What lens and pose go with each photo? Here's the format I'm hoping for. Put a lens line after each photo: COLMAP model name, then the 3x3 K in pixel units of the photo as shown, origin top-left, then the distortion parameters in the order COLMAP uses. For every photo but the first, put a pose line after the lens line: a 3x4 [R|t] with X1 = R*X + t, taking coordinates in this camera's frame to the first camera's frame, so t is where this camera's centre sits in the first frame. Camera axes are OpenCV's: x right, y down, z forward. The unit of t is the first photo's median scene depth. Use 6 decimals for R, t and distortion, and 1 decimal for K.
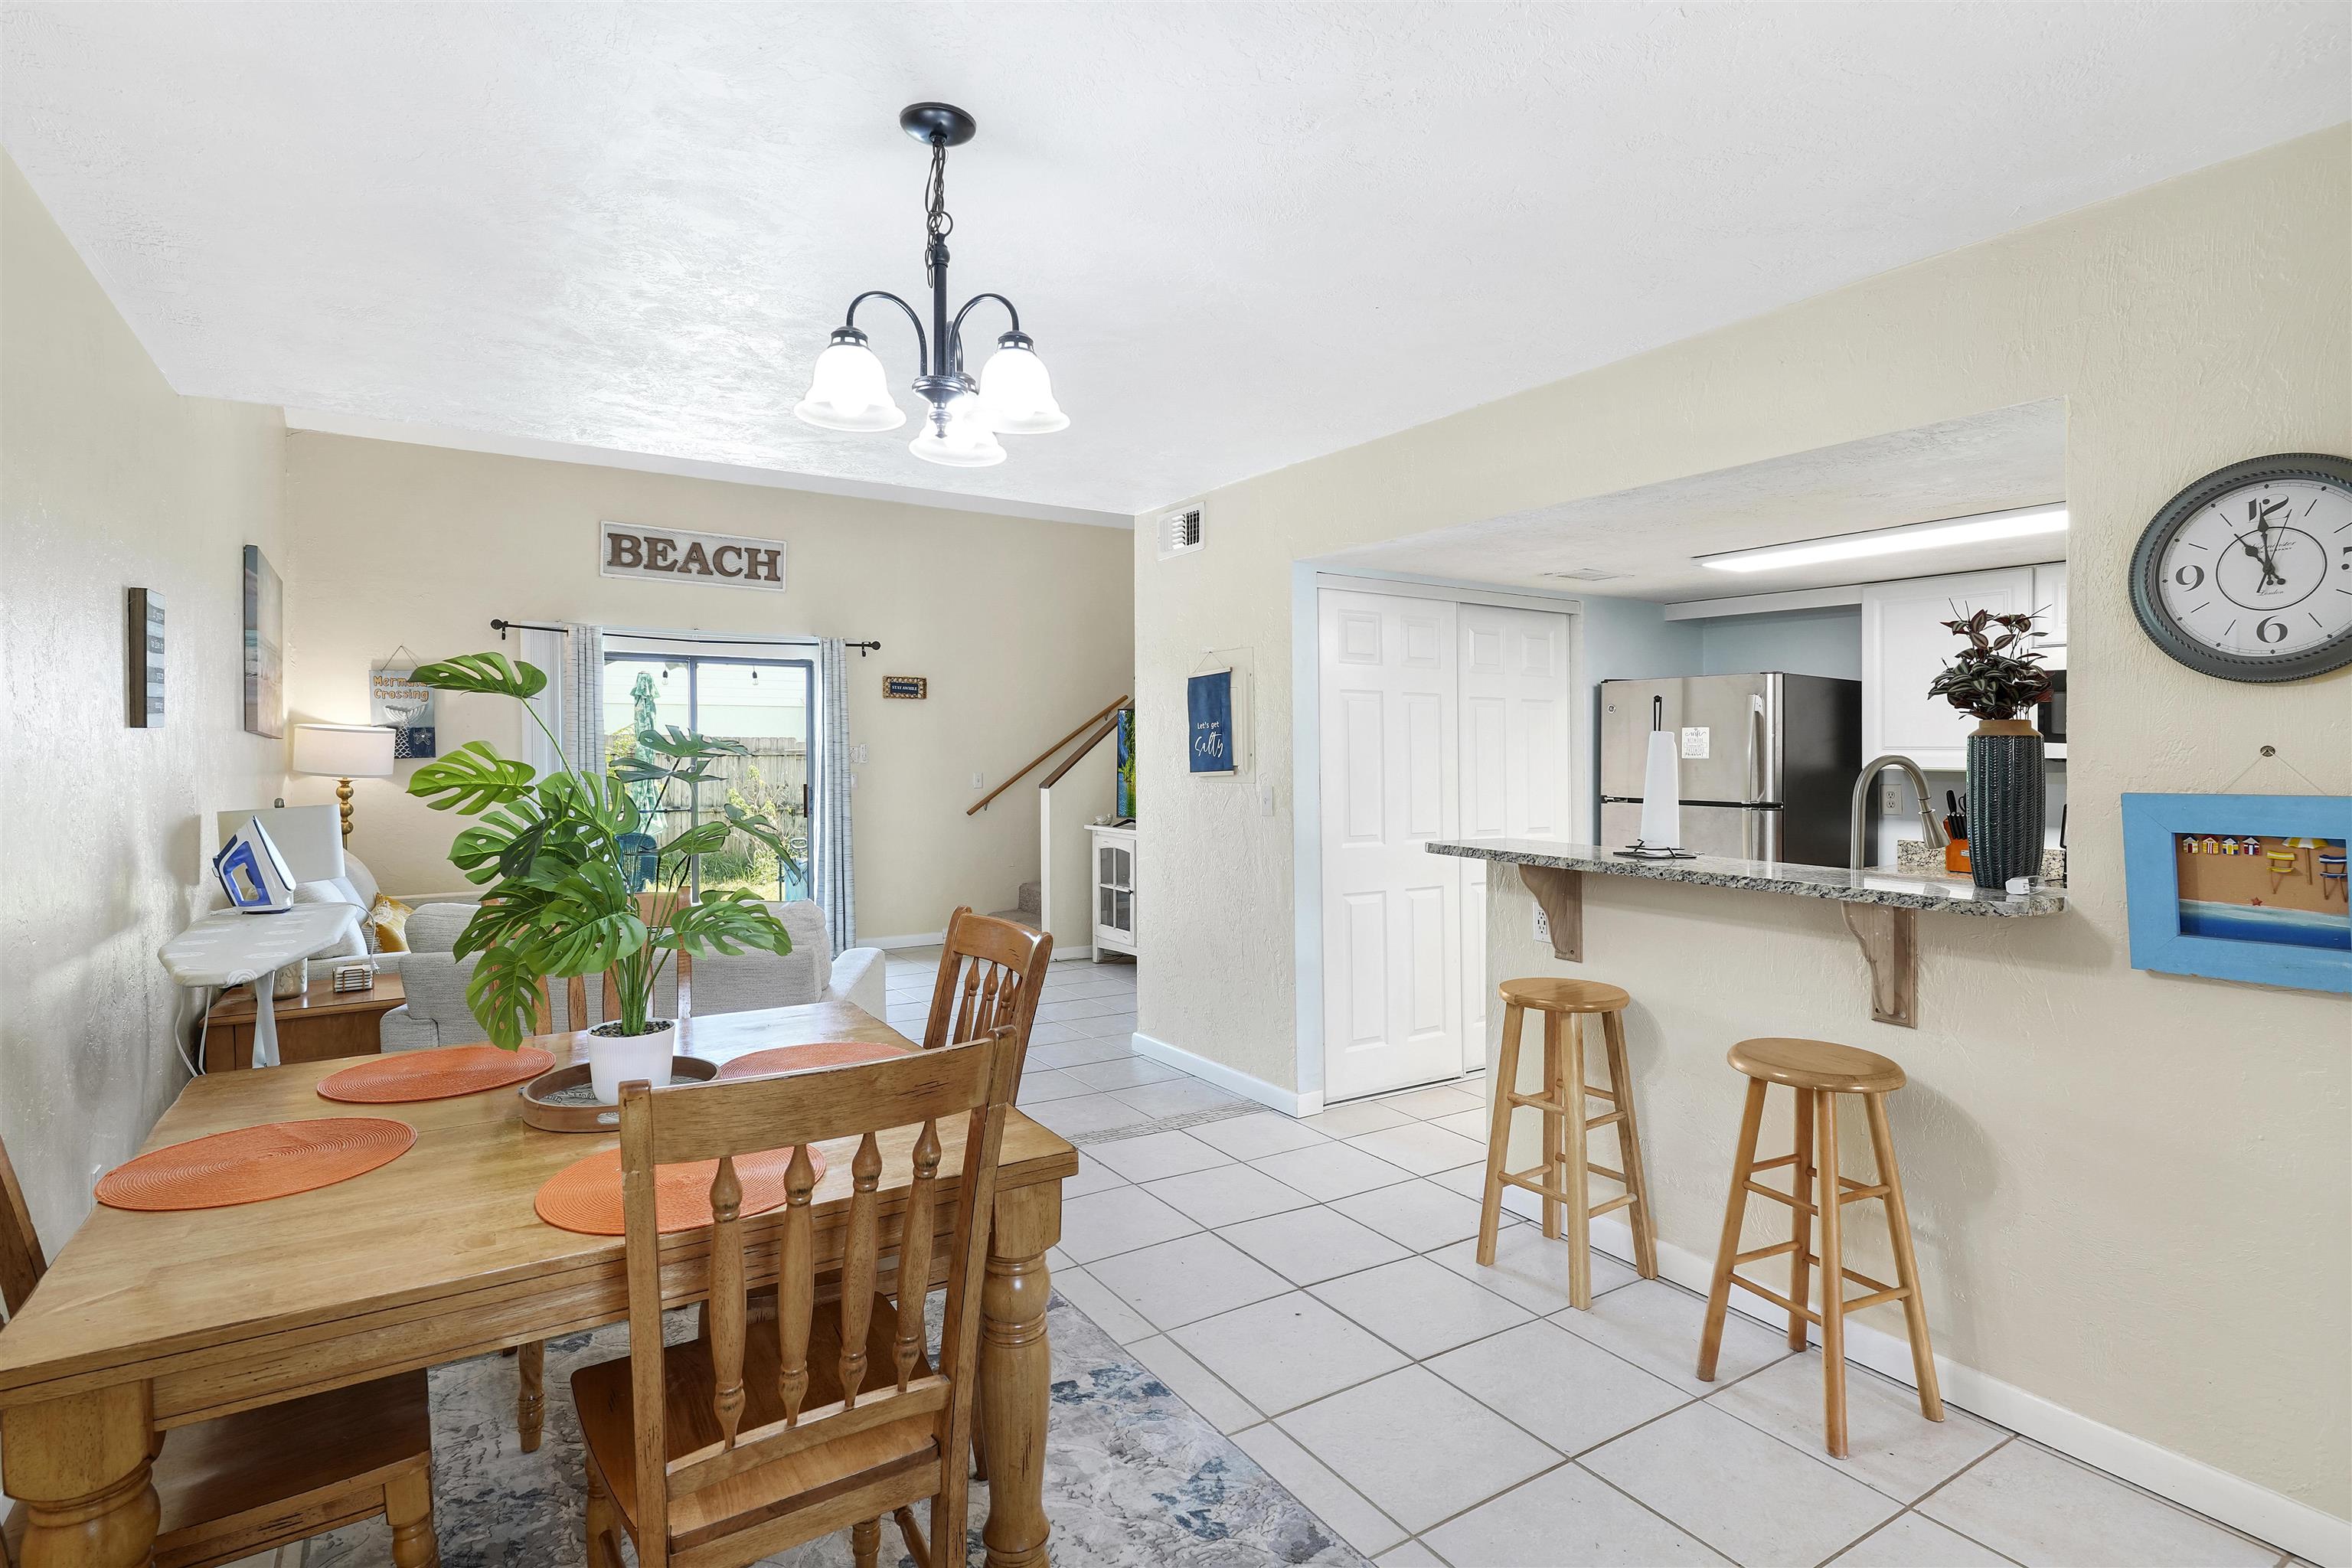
lens RADIAL K [[1188.7, 0, 1173.8], [0, 1188.7, 770.9], [0, 0, 1]] dist [0.015730, -0.000078]
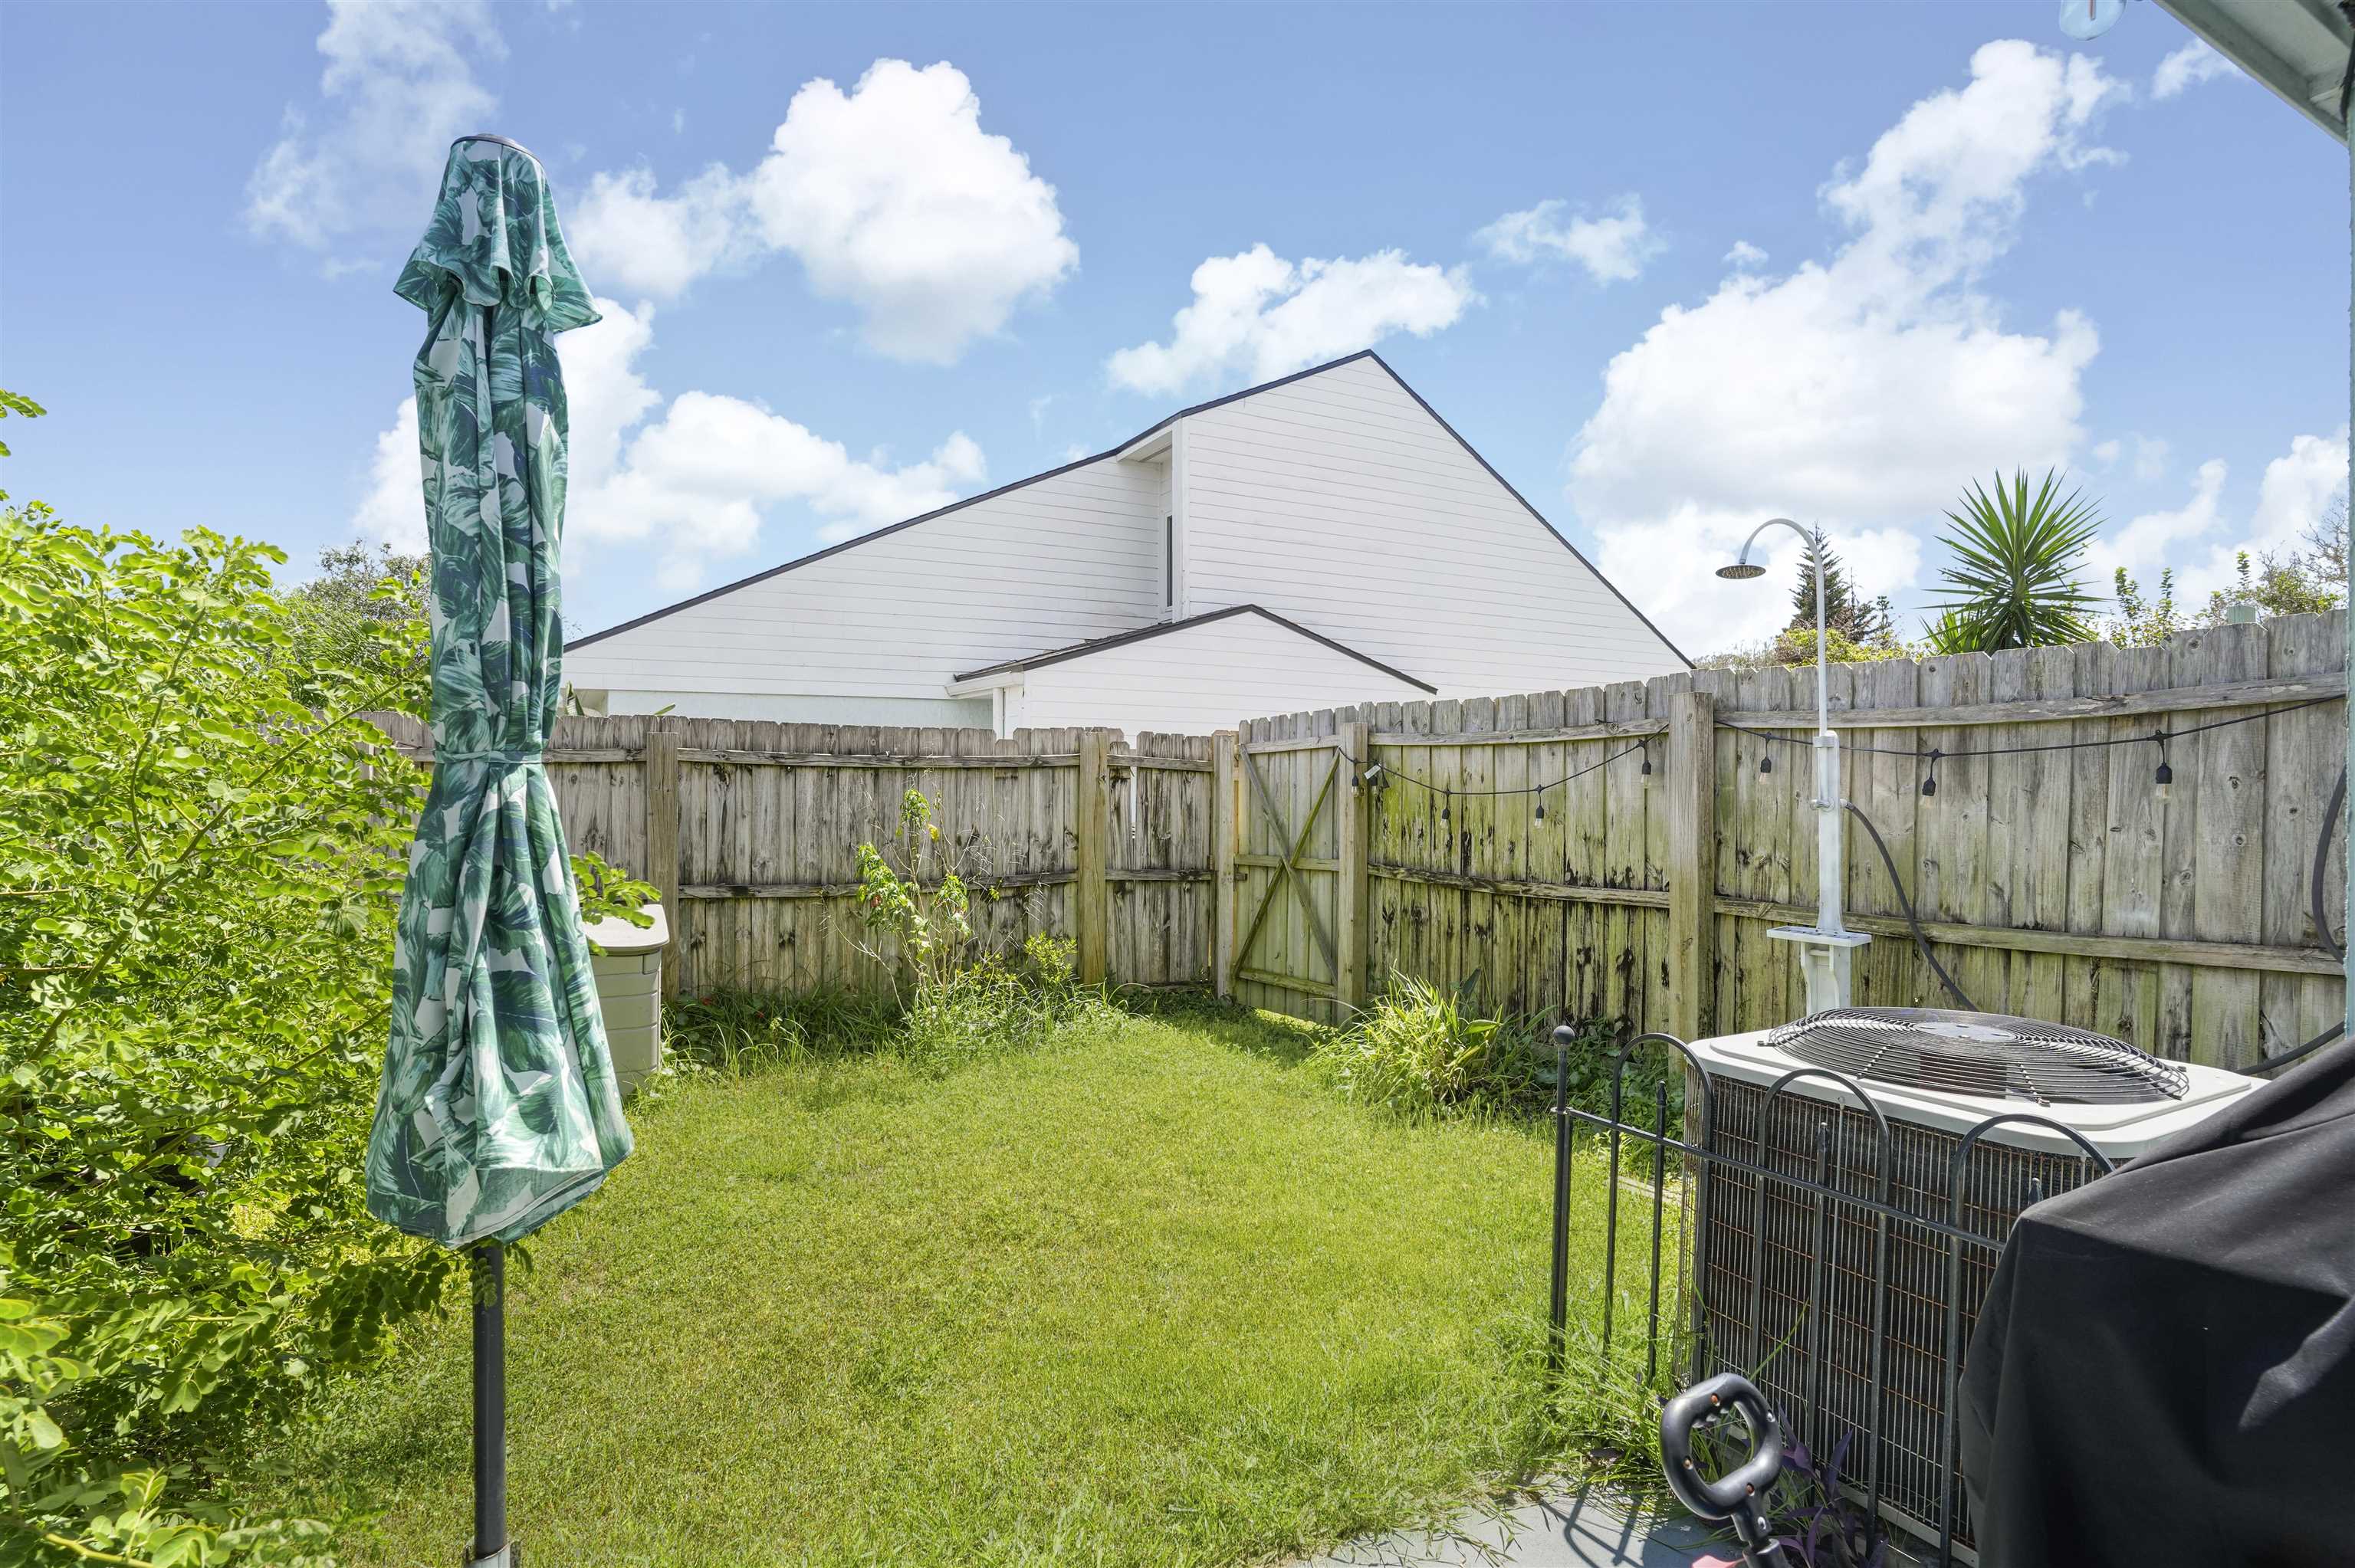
lens RADIAL K [[1190.0, 0, 1176.6], [0, 1190.0, 781.9], [0, 0, 1]] dist [0.015730, -0.000078]
pose [[0.998474, 0.001237, -0.055203, -0.230177], [-0.002362, 0.999791, -0.020311, 0.001275], [0.055167, 0.020411, 0.998269, 0.564604]]
